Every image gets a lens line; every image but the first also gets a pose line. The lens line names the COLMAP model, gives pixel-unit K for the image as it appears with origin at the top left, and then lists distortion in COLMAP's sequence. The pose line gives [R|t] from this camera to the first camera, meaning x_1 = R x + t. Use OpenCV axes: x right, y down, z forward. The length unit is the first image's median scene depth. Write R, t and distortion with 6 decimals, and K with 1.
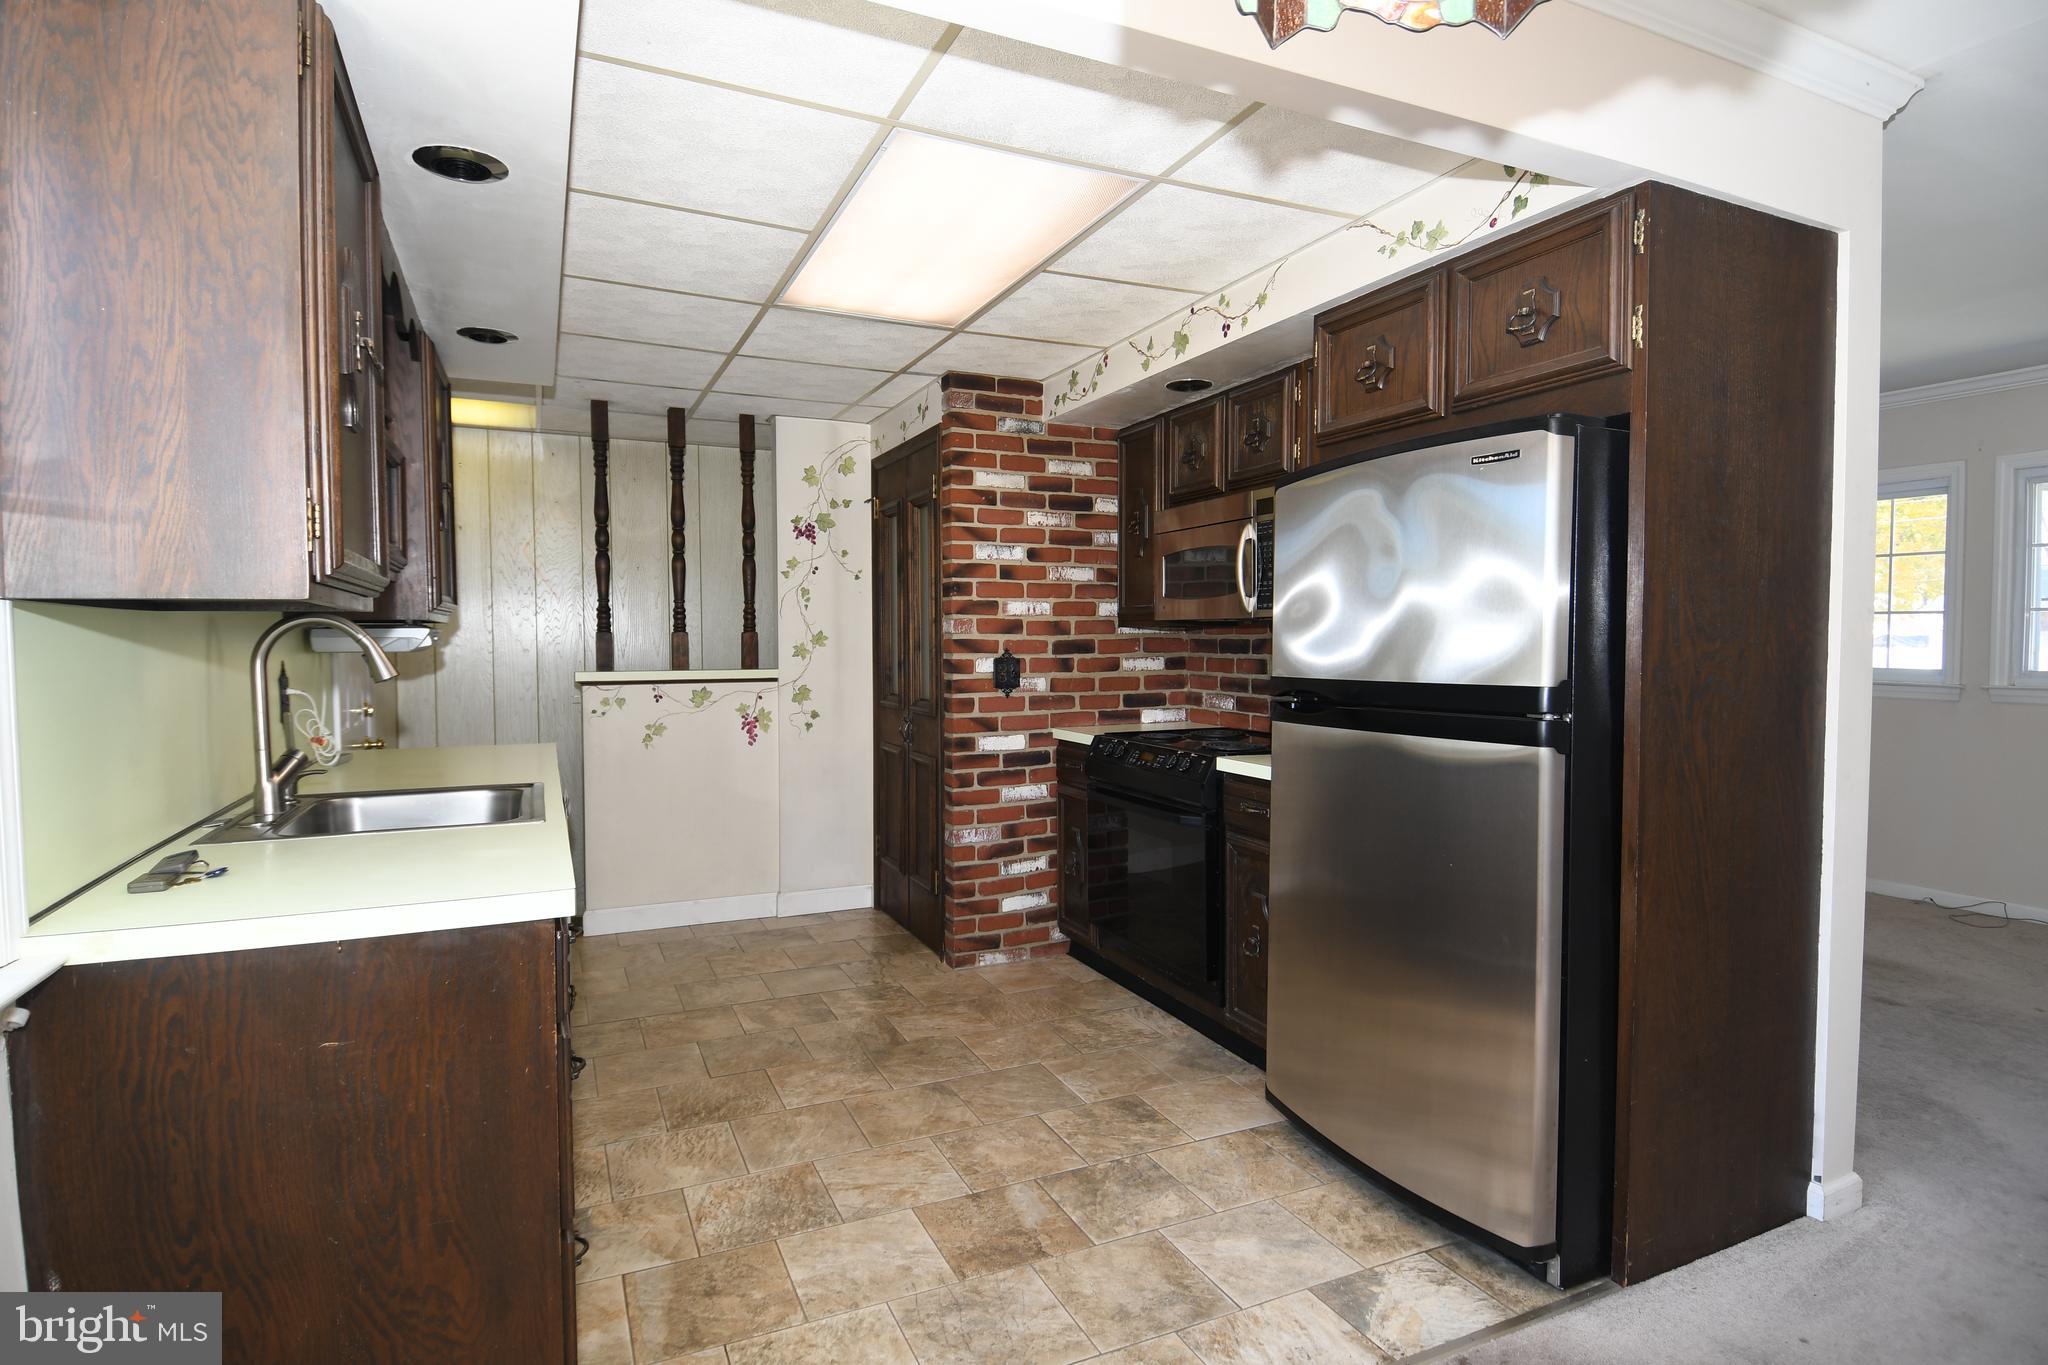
lens RADIAL K [[1062.5, 0, 1021.3], [0, 1062.5, 675.9], [0, 0, 1]] dist [0.023116, -0.019406]
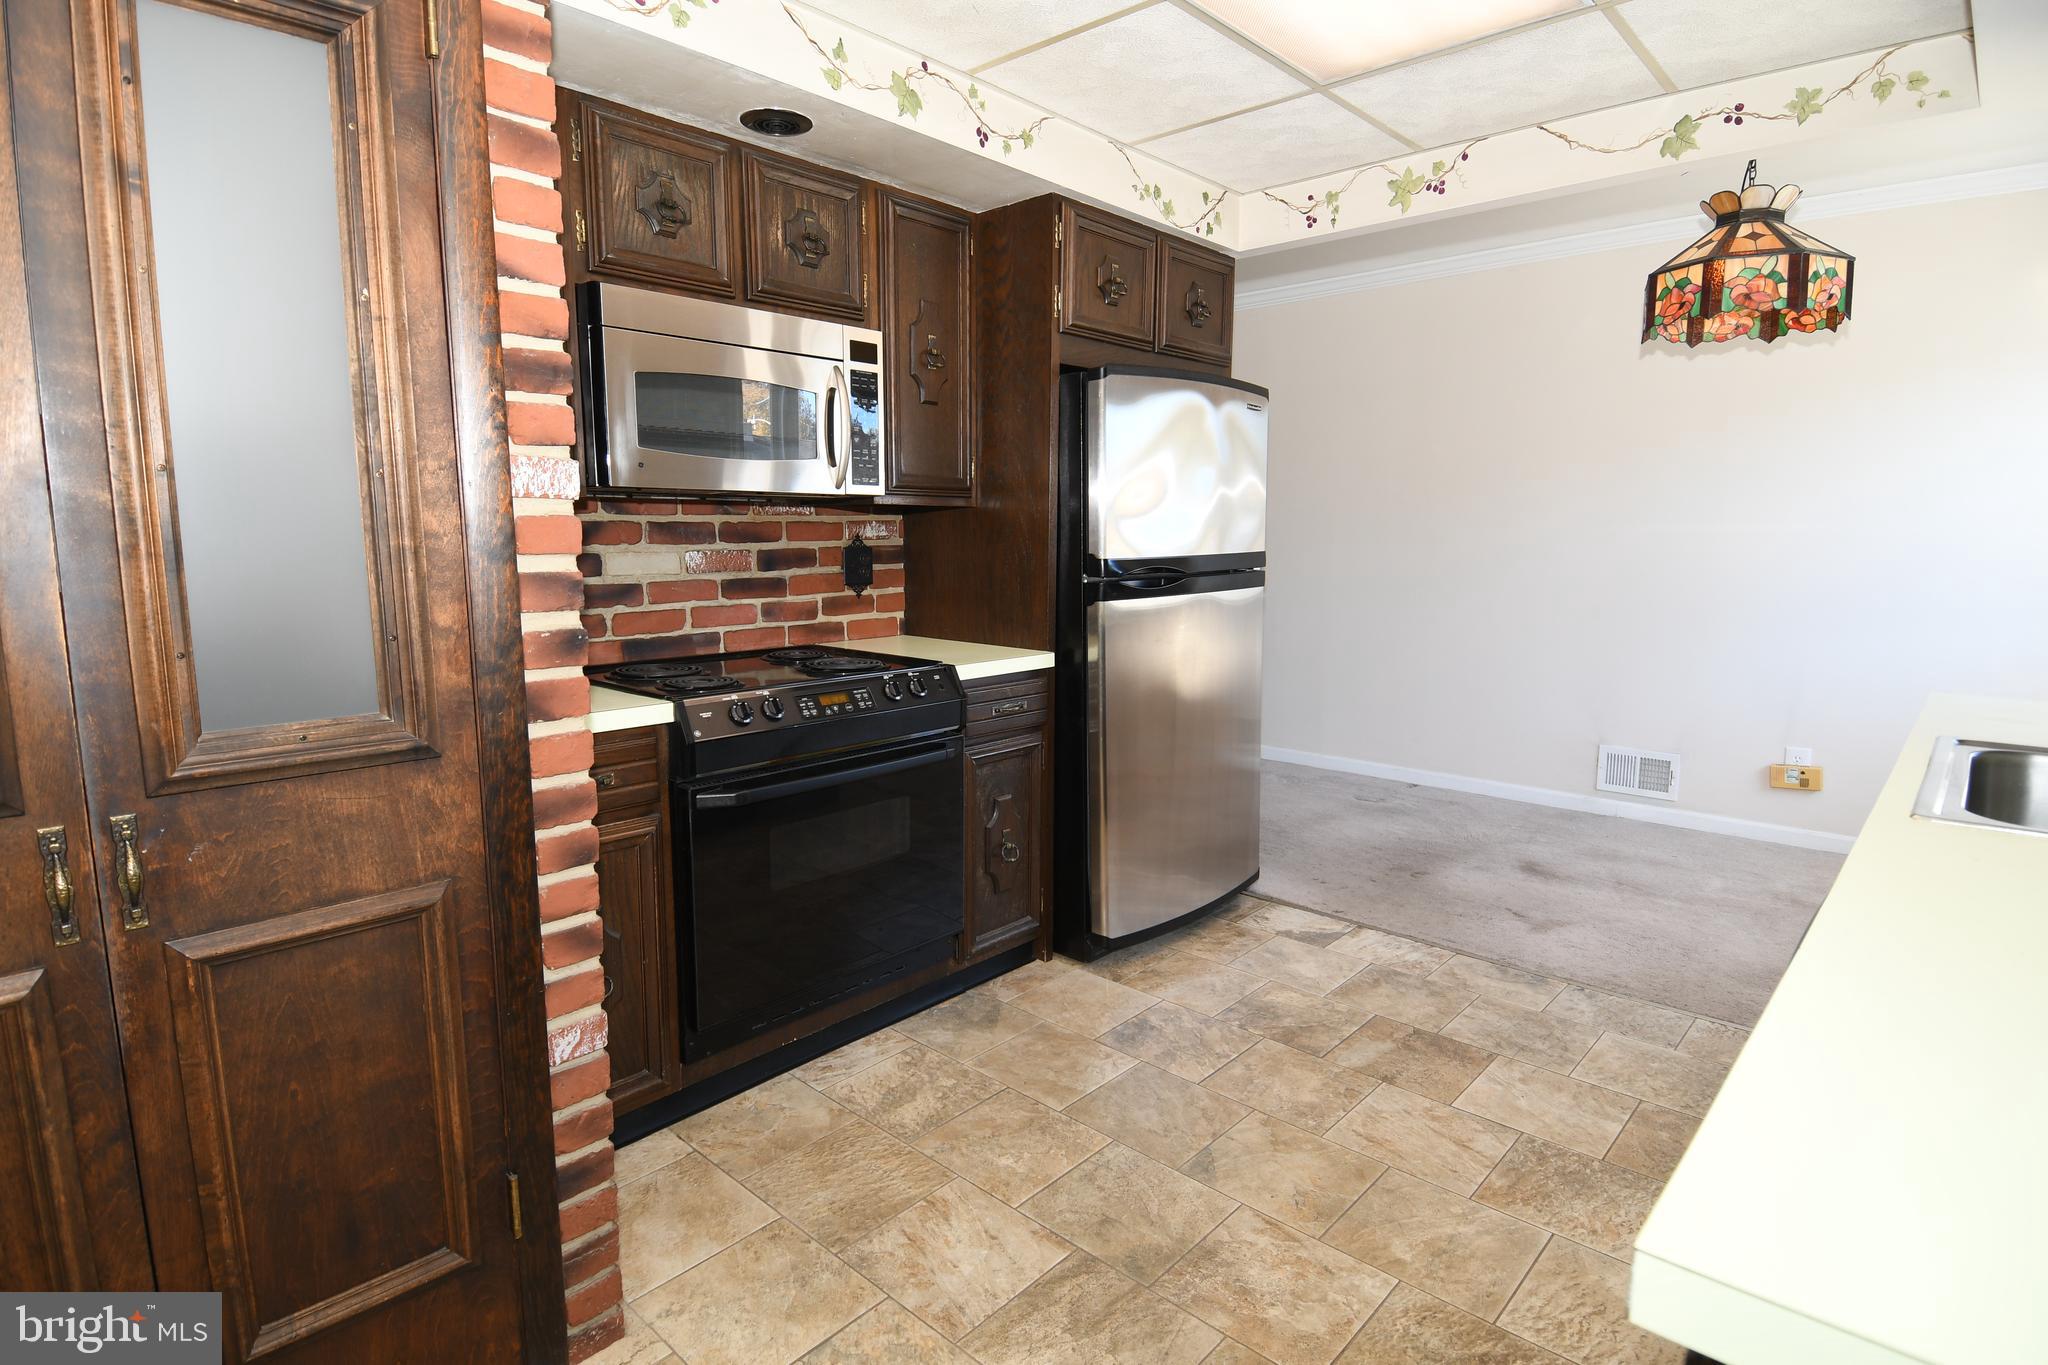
lens RADIAL K [[1062.5, 0, 1013.0], [0, 1062.5, 678.1], [0, 0, 1]] dist [0.023116, -0.019406]
pose [[-0.386758, -0.133756, 0.912429, -0.715482], [0.029342, 0.987140, 0.157145, -0.052921], [-0.921714, 0.087550, -0.377860, 1.538868]]
